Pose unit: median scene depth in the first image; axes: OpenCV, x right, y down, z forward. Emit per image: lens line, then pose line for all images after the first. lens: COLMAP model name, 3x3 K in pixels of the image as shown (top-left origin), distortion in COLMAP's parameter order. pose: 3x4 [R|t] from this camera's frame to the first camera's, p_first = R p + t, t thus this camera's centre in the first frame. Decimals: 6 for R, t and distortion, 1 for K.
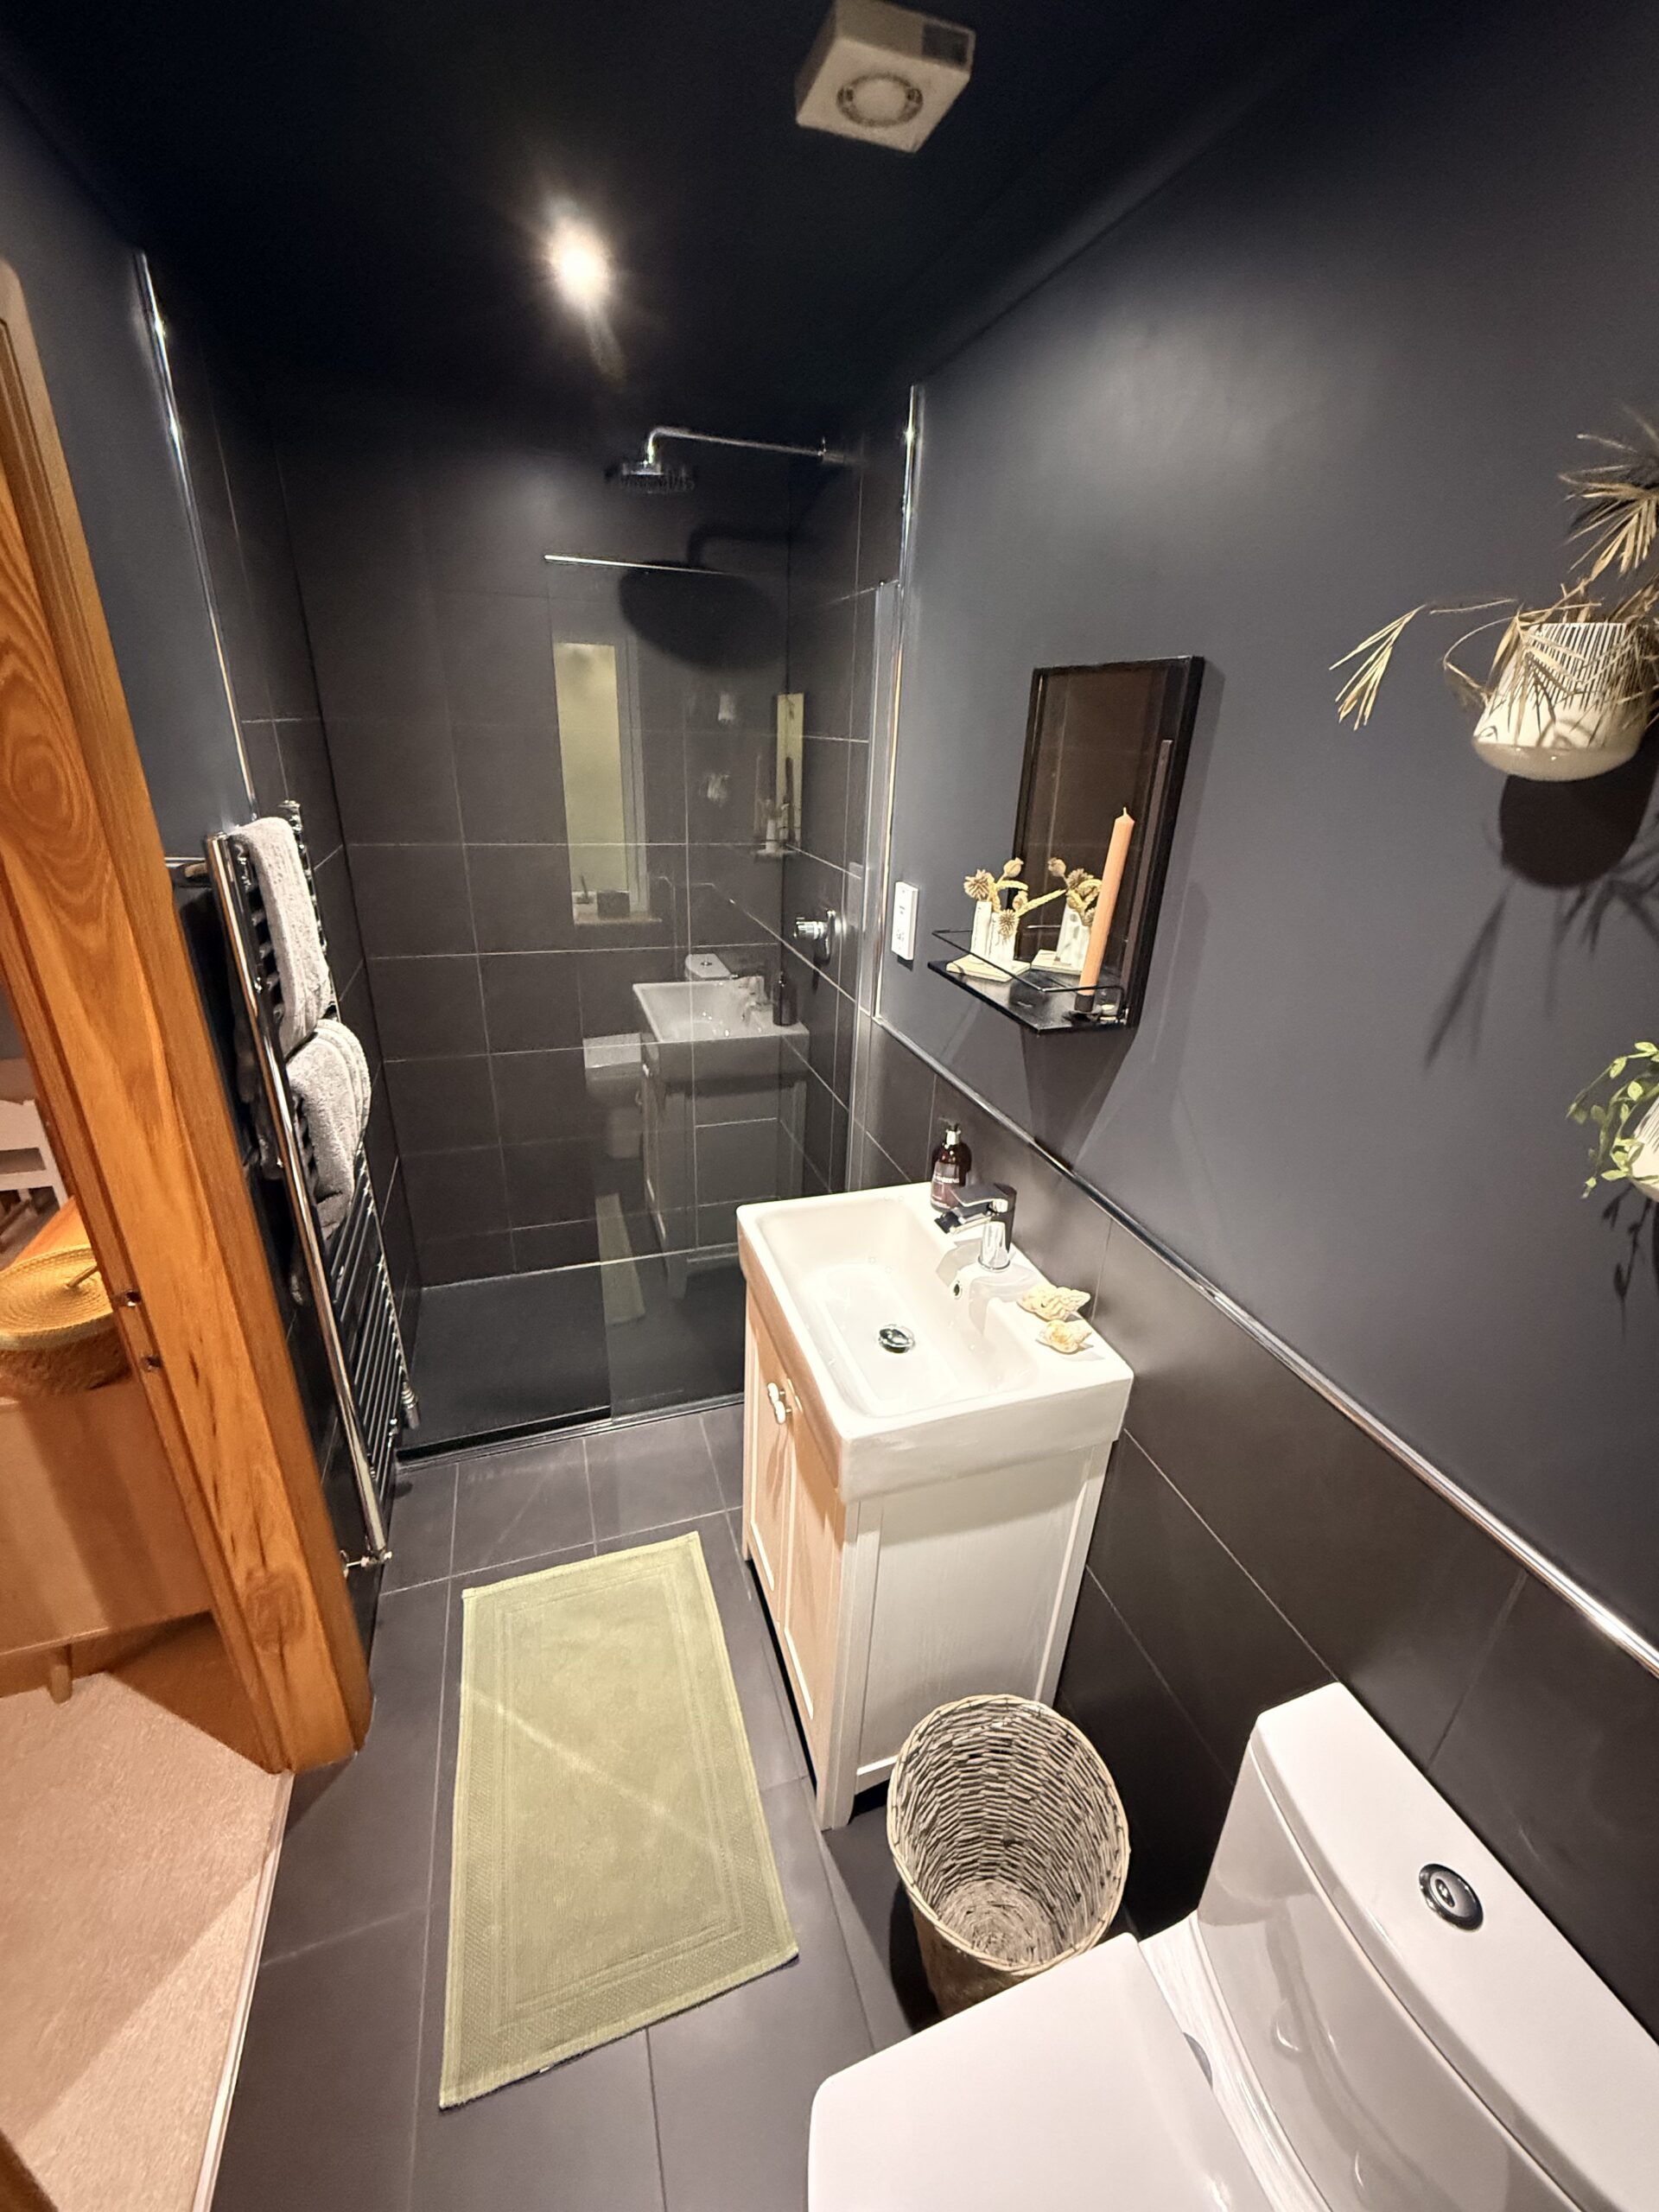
lens RADIAL K [[881.7, 0, 836.2], [0, 881.7, 1103.9], [0, 0, 1]] dist [-0.006595, 0.001978]
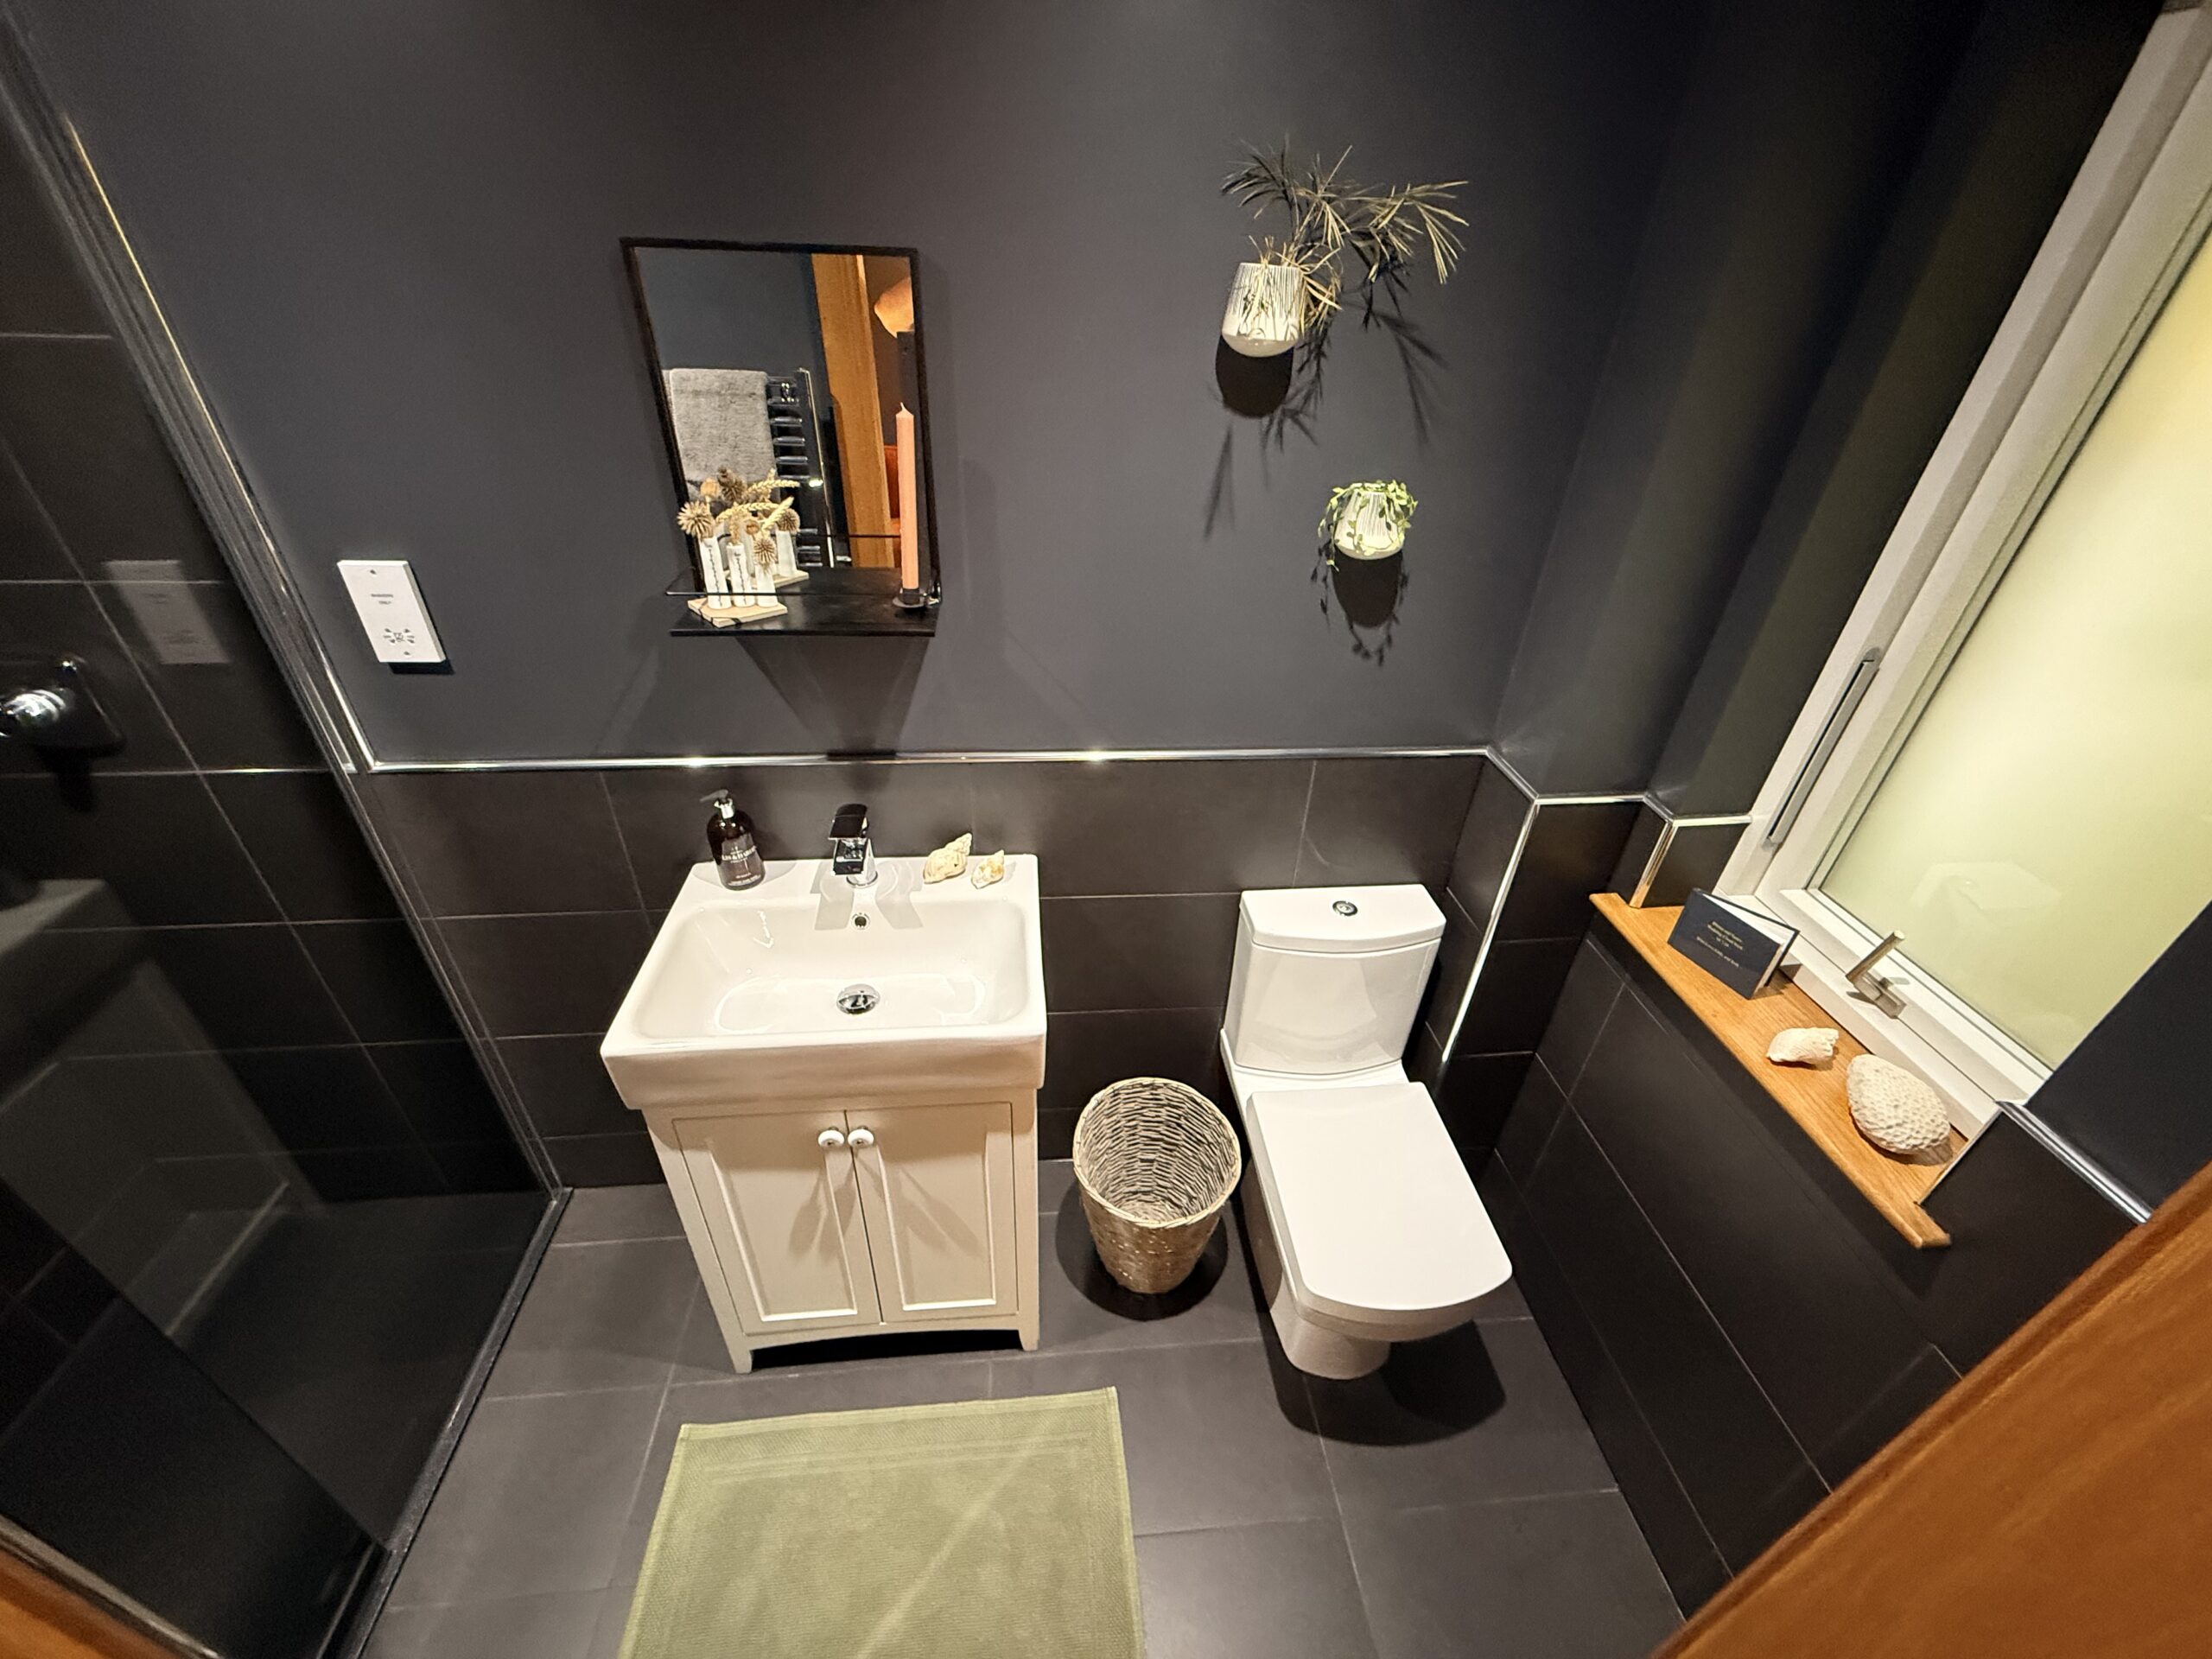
lens RADIAL K [[881.7, 0, 1107.3], [0, 881.7, 834.3], [0, 0, 1]] dist [-0.006595, 0.001978]
pose [[0.234431, -0.556799, 0.796879, -0.673621], [0.361947, 0.810780, 0.460033, -0.285115], [-0.902240, 0.180582, 0.391604, 0.417899]]
